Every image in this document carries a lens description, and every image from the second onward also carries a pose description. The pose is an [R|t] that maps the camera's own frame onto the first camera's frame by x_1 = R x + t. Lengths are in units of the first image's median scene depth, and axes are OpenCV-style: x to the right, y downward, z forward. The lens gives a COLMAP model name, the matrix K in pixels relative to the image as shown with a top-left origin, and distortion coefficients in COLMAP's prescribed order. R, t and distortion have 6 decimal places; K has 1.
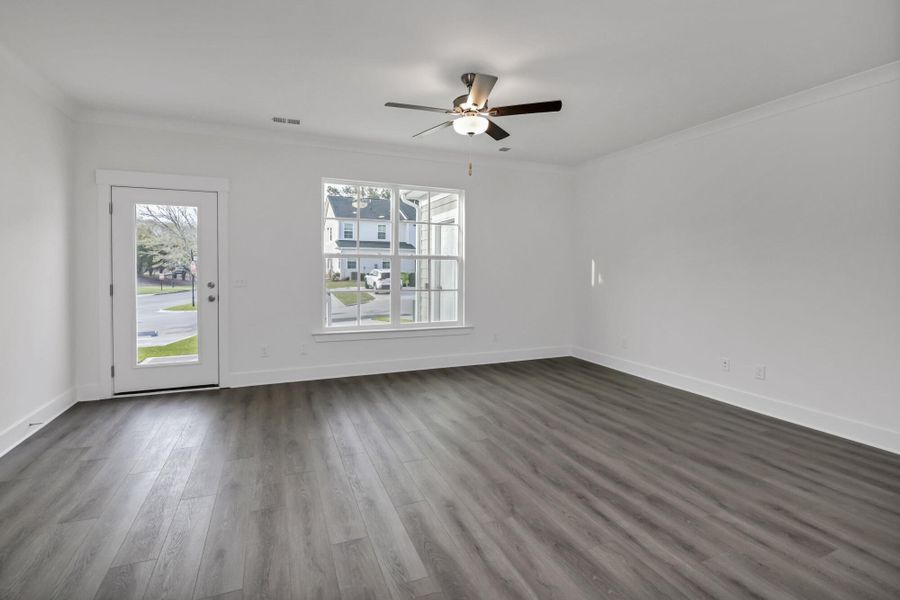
lens RADIAL K [[419.8, 0, 439.3], [0, 419.8, 274.8], [0, 0, 1]] dist [-0.000260, -0.011863]
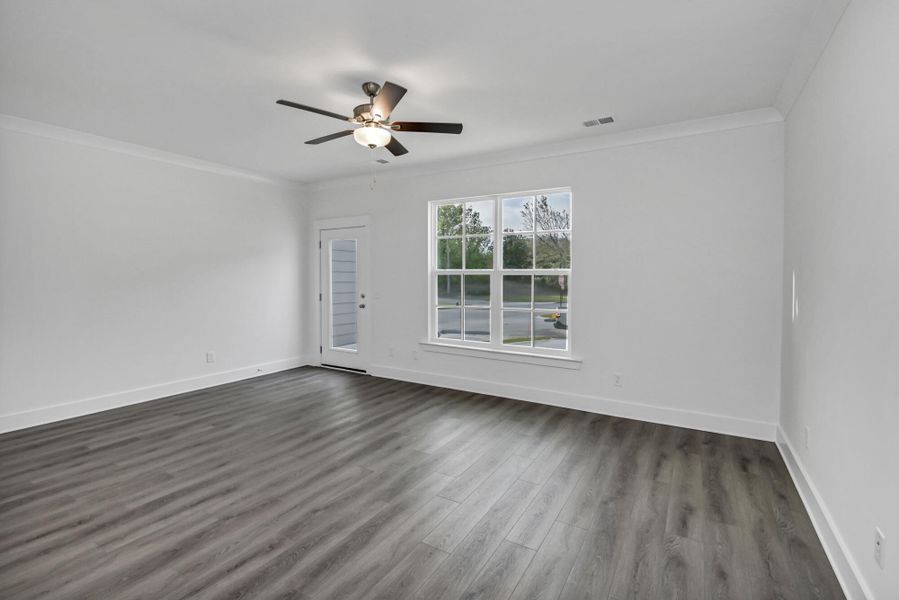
lens RADIAL K [[417.6, 0, 431.6], [0, 417.6, 284.3], [0, 0, 1]] dist [0.000373, -0.016651]
pose [[0.582227, 0.008259, -0.812985, 0.934730], [-0.016819, 0.999857, -0.001888, -0.019614], [0.812853, 0.014773, 0.582282, 0.568610]]
